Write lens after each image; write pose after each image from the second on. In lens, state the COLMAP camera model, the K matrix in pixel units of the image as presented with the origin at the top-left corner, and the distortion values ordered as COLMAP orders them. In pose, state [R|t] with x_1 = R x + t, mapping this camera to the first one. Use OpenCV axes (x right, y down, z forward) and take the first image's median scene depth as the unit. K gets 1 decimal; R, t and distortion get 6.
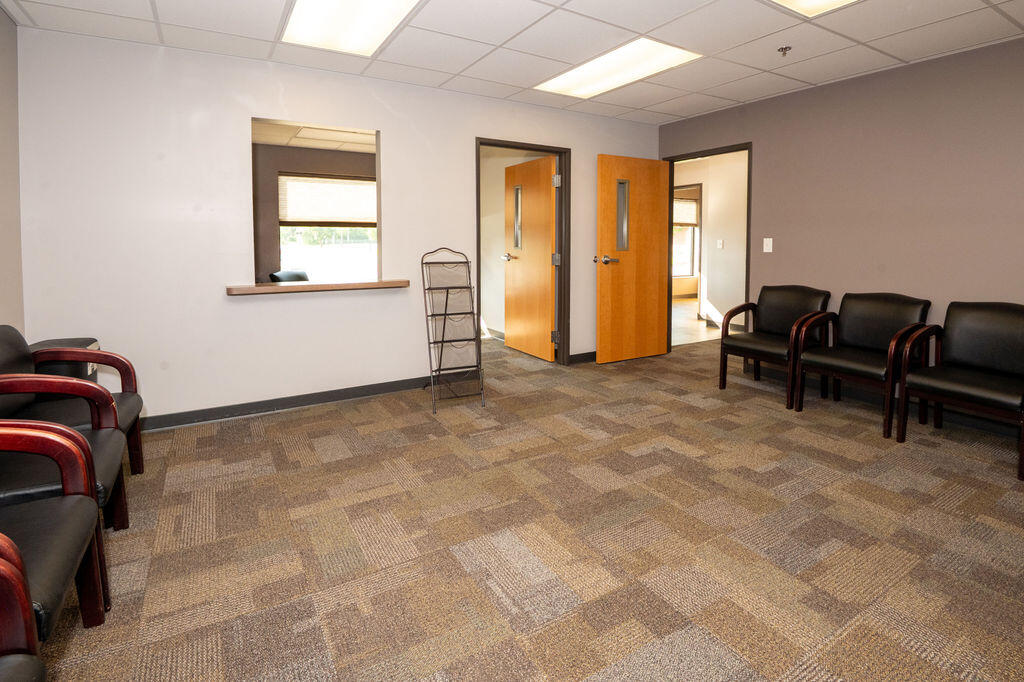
lens RADIAL K [[508.2, 0, 536.3], [0, 508.2, 300.3], [0, 0, 1]] dist [0.001624, -0.000129]
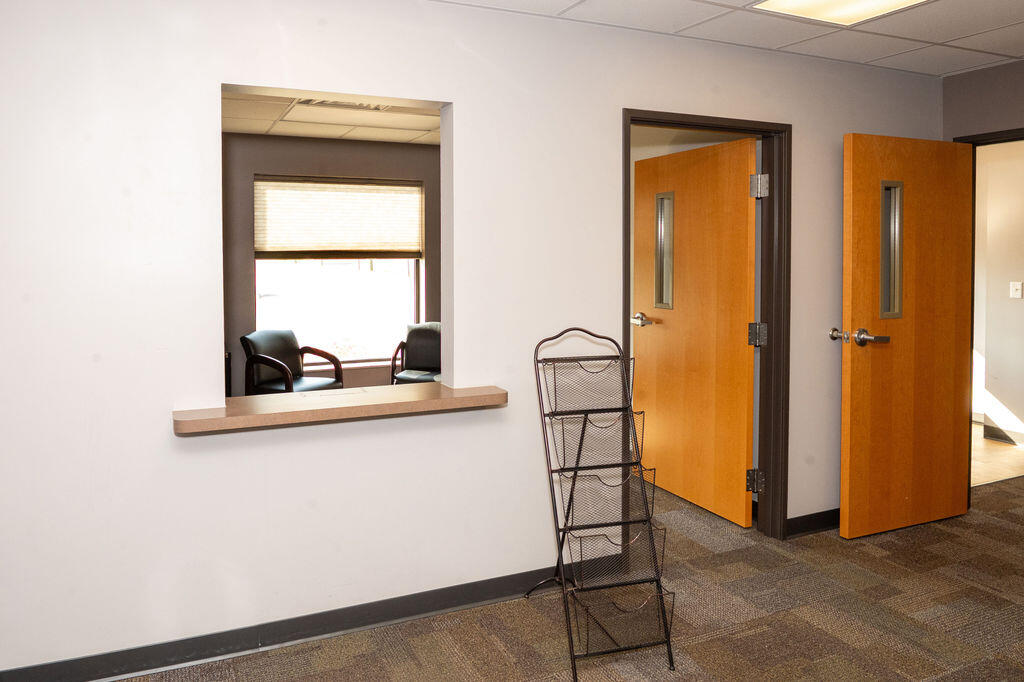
lens RADIAL K [[755.5, 0, 512.0], [0, 755.5, 341.0], [0, 0, 1]] dist [-0.005358, -0.003635]
pose [[0.991501, 0.006008, -0.129963, -0.115380], [-0.007758, 0.999886, -0.012967, -0.063246], [0.129870, 0.013865, 0.991434, 0.193561]]
